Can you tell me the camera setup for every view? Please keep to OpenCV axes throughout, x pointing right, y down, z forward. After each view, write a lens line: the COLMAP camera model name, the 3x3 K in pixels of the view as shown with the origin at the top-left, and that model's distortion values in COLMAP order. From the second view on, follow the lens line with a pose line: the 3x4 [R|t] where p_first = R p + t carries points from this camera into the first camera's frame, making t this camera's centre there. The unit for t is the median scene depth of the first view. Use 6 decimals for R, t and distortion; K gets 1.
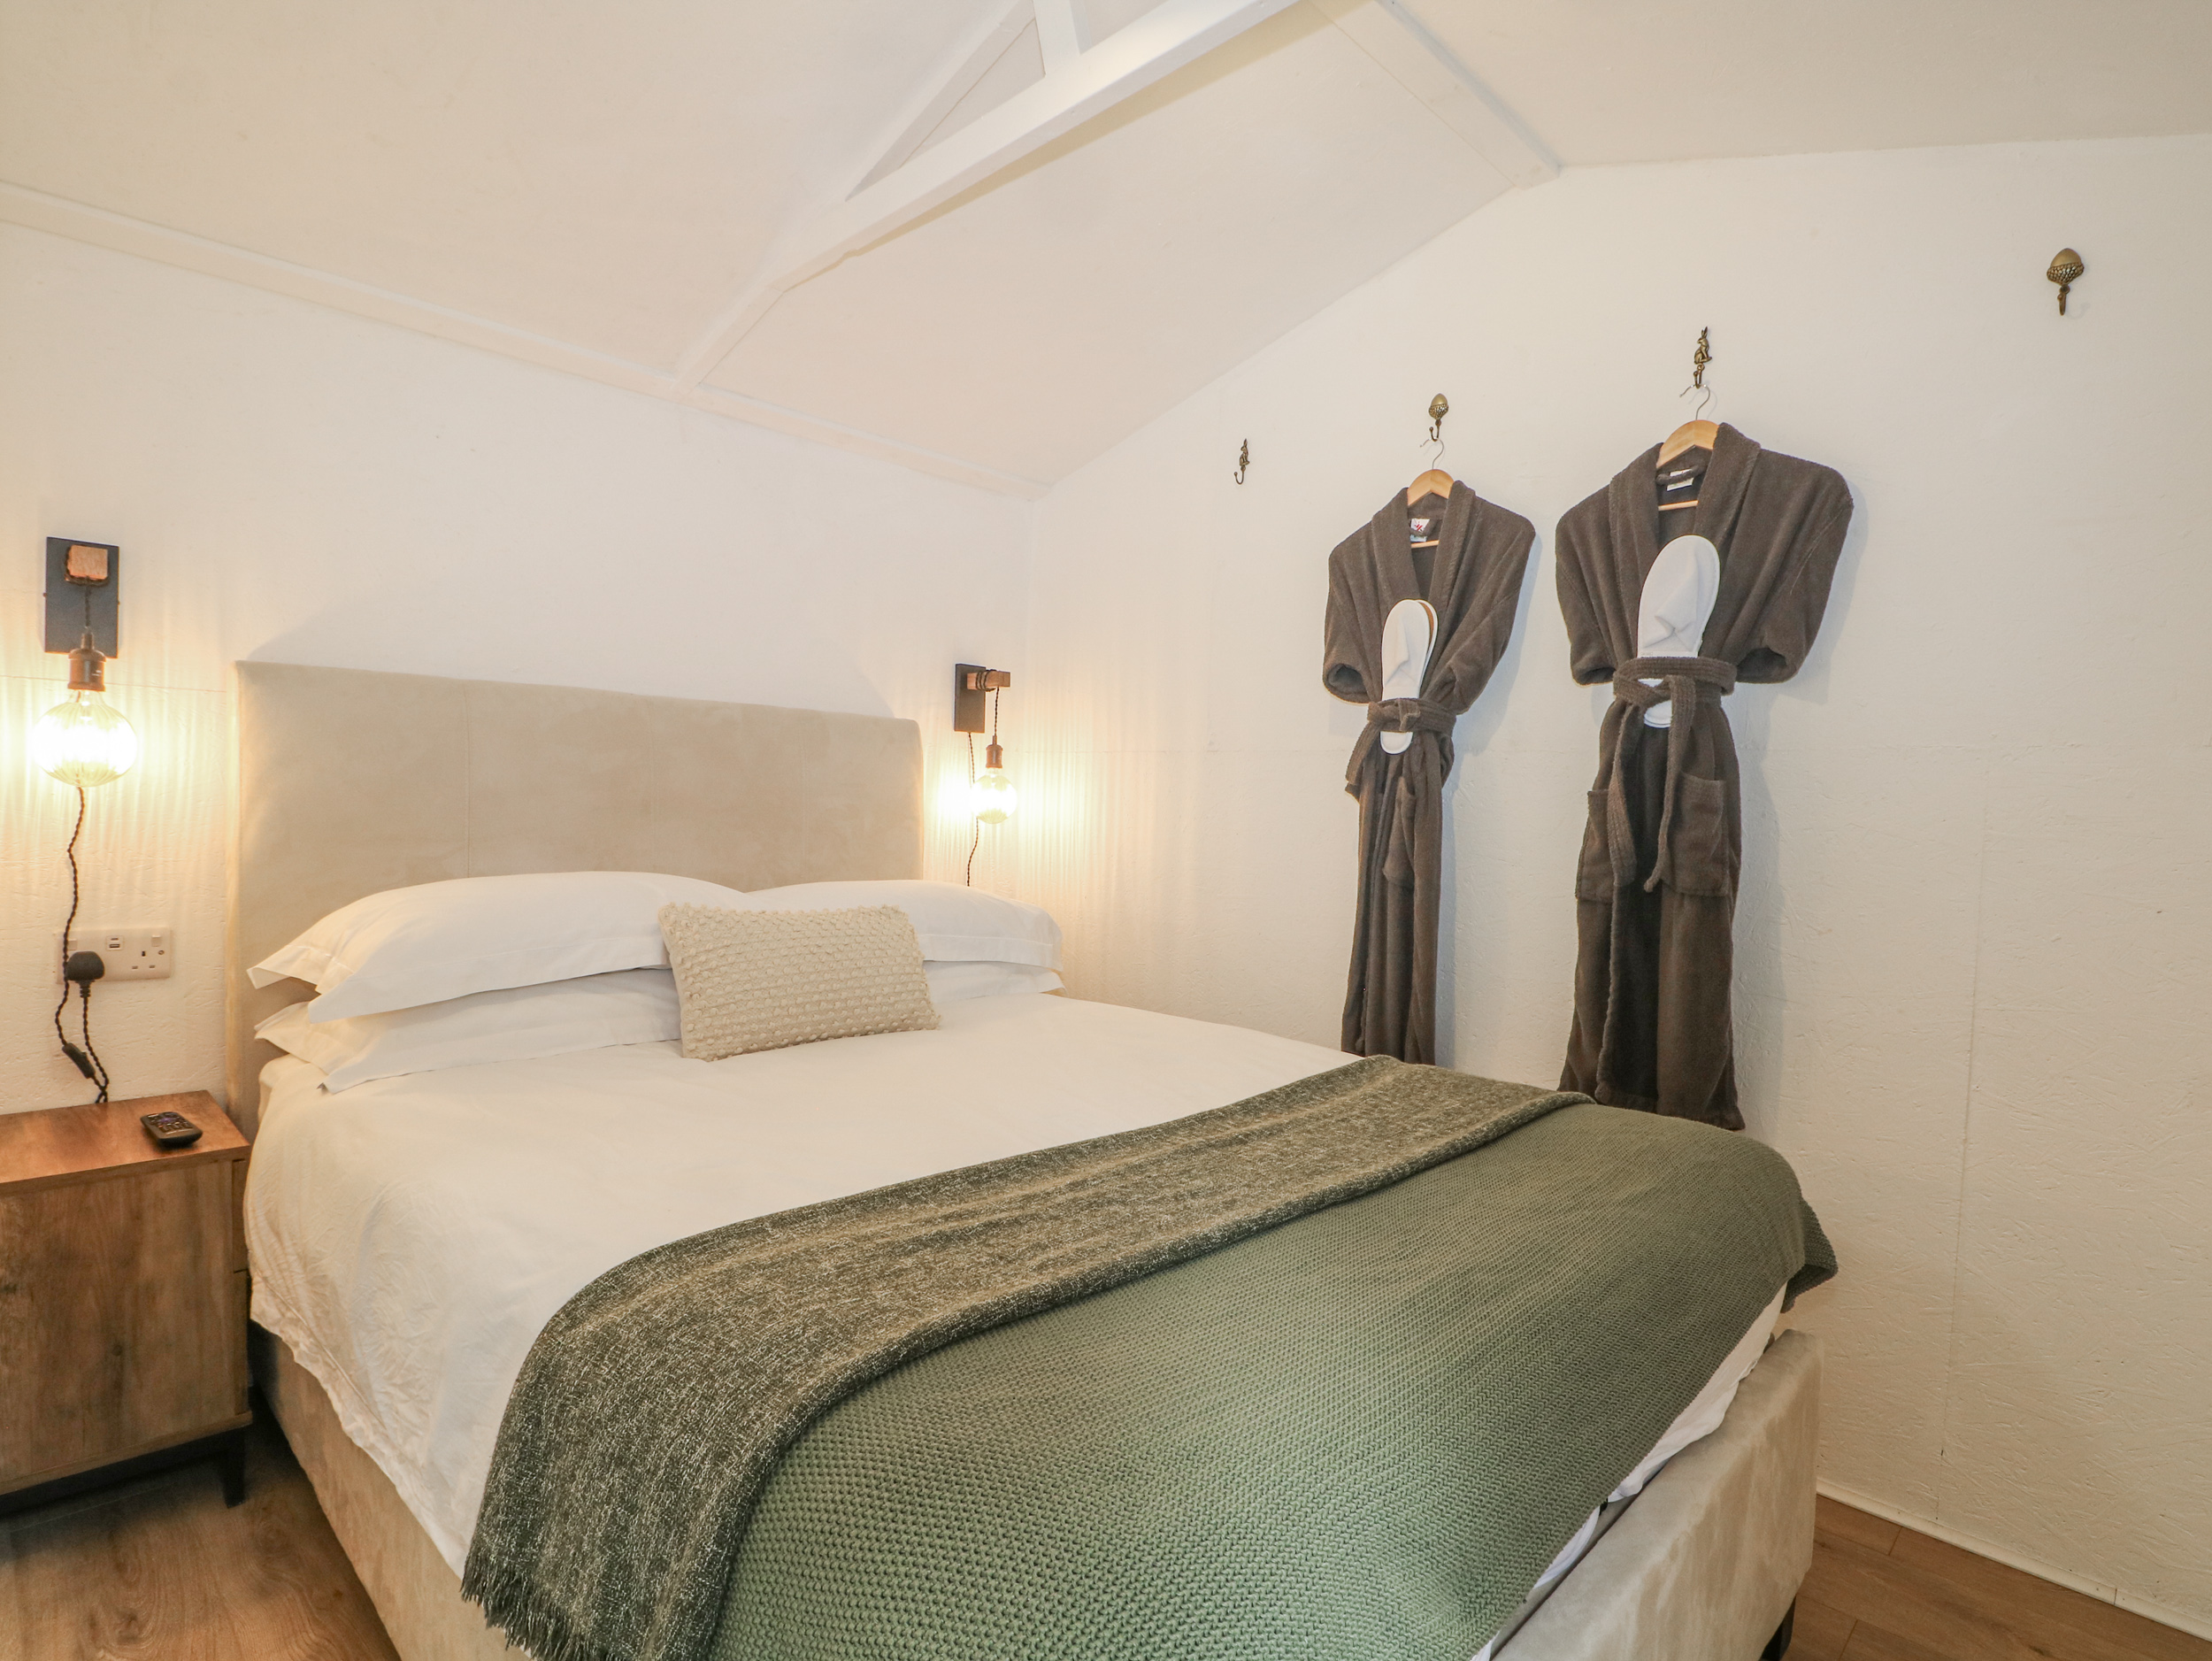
lens RADIAL K [[1148.8, 0, 1096.8], [0, 1148.8, 827.4], [0, 0, 1]] dist [-0.005224, -0.003701]
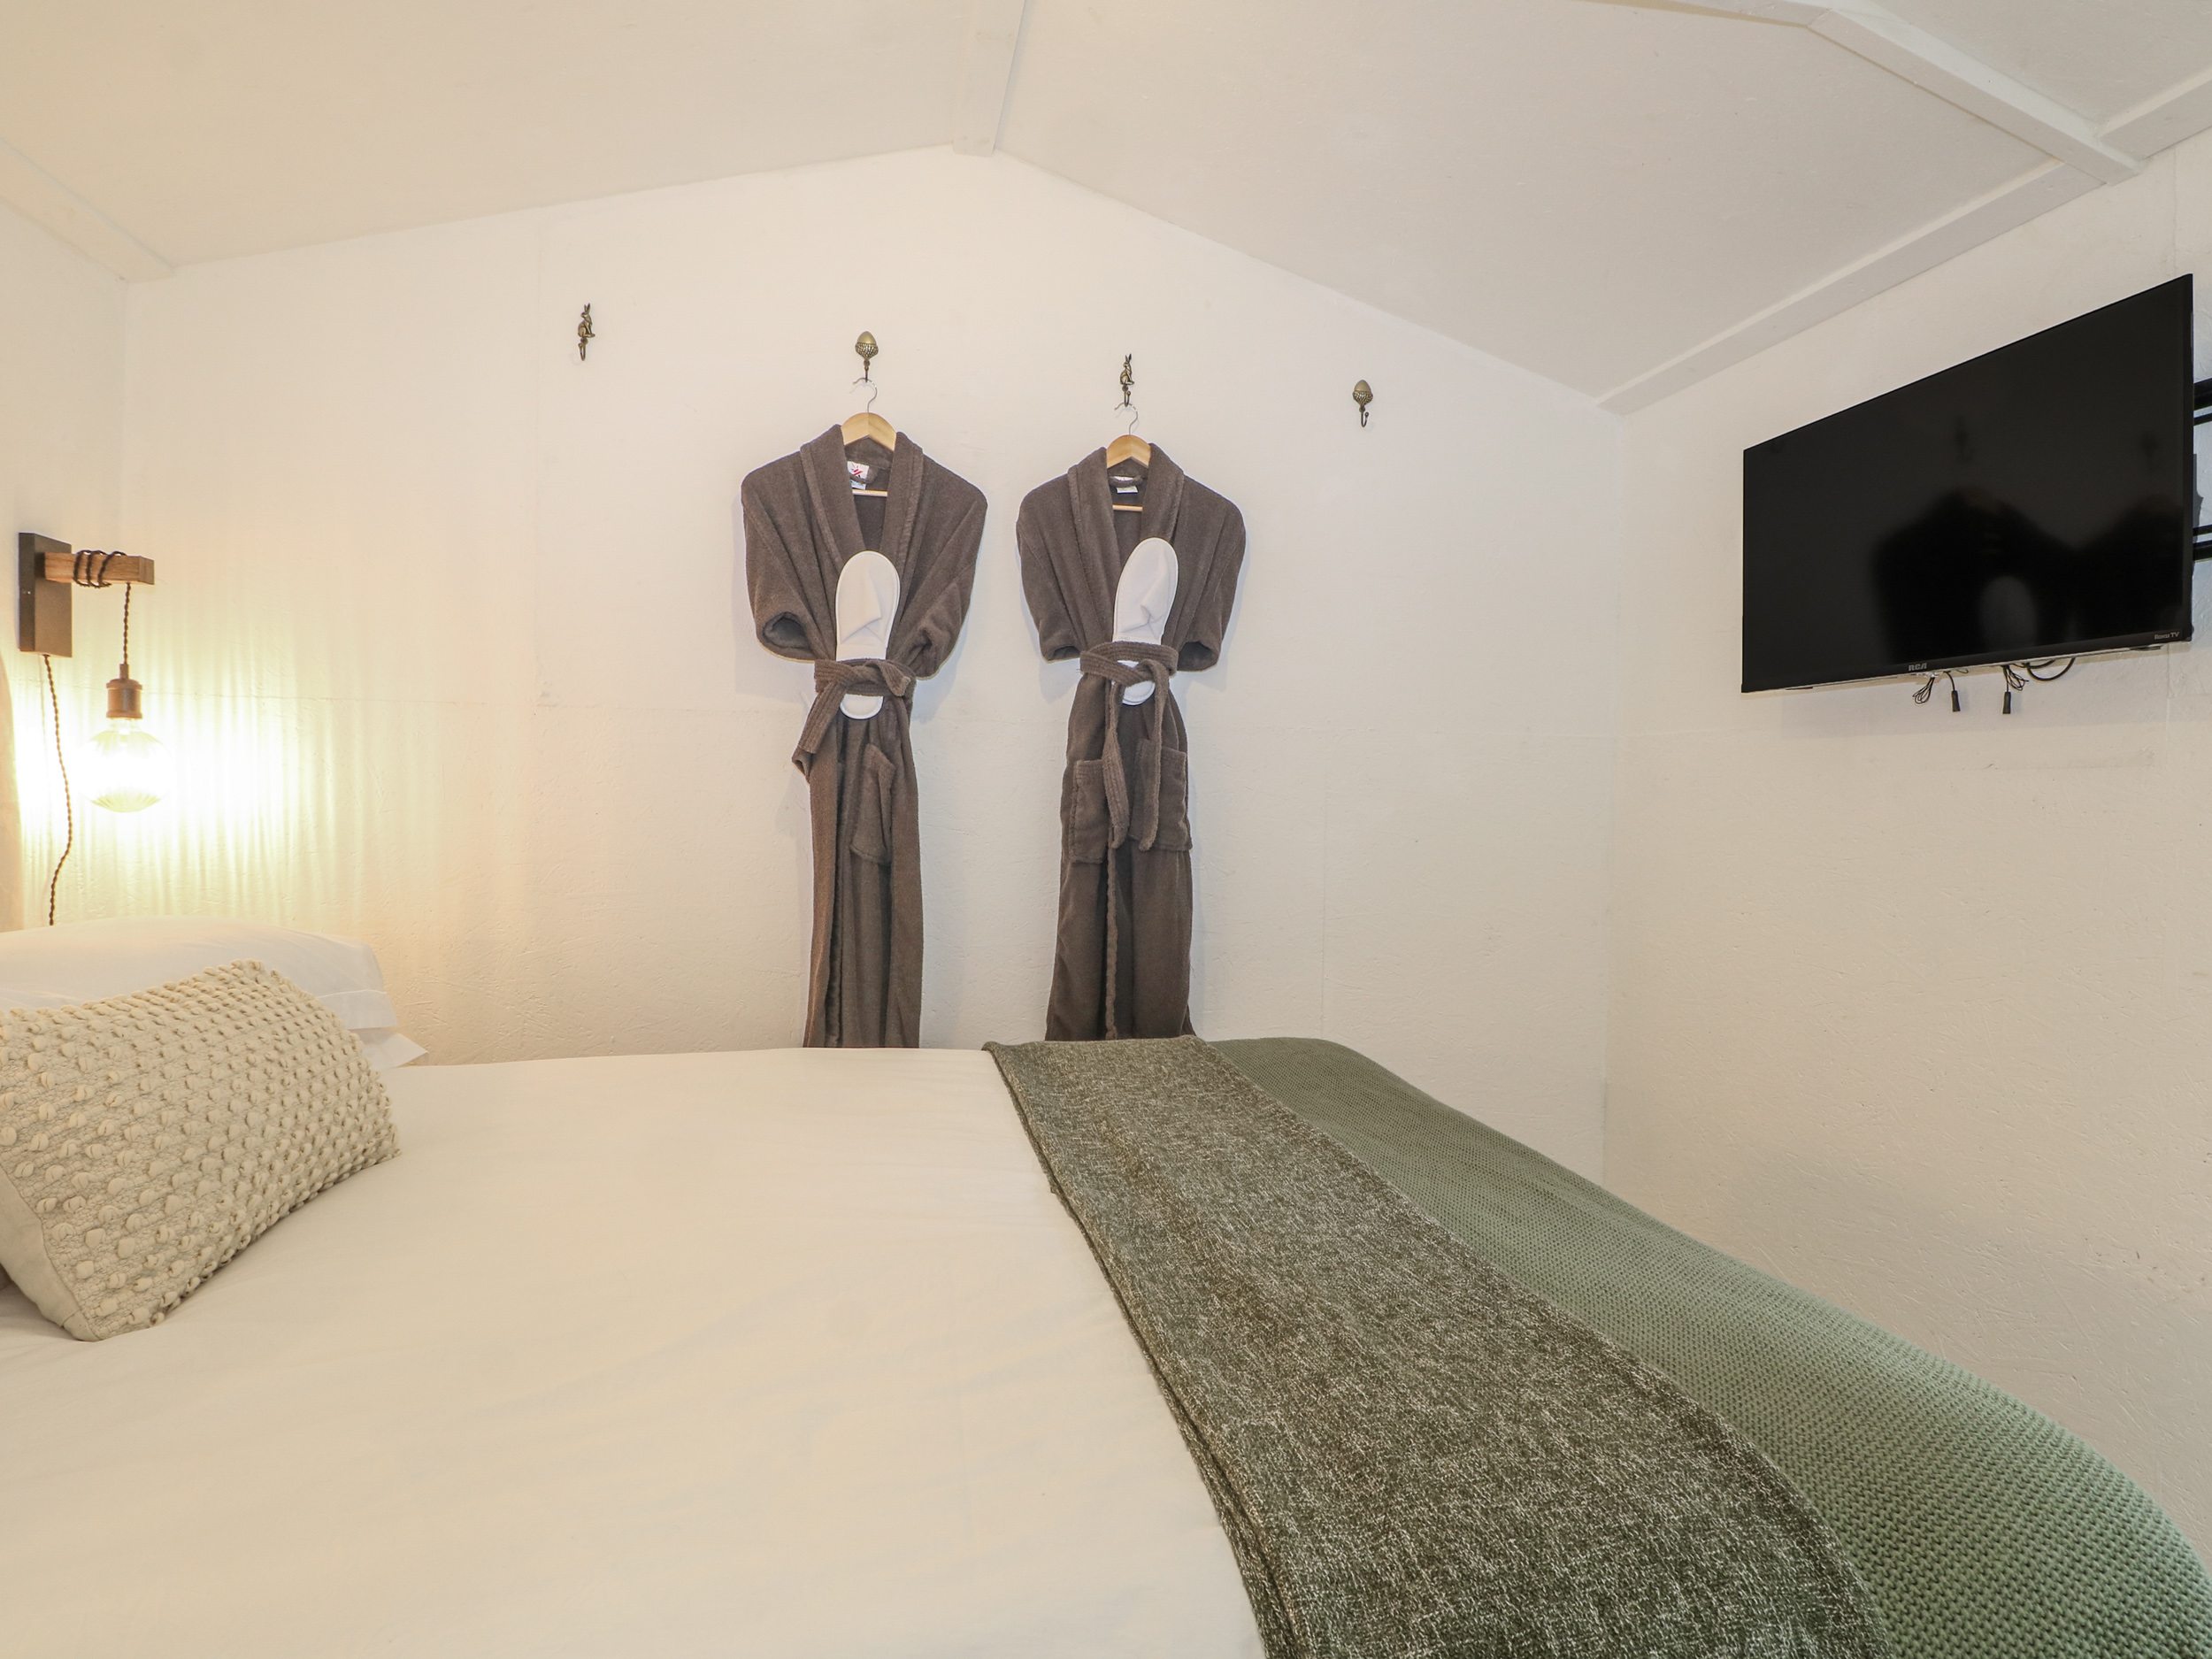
lens RADIAL K [[1148.8, 0, 1095.9], [0, 1148.8, 835.9], [0, 0, 1]] dist [-0.005224, -0.003701]
pose [[0.565719, -0.048339, 0.823180, -0.393486], [0.022473, 0.998813, 0.043209, -0.006844], [-0.824292, -0.005945, 0.566134, 0.332085]]
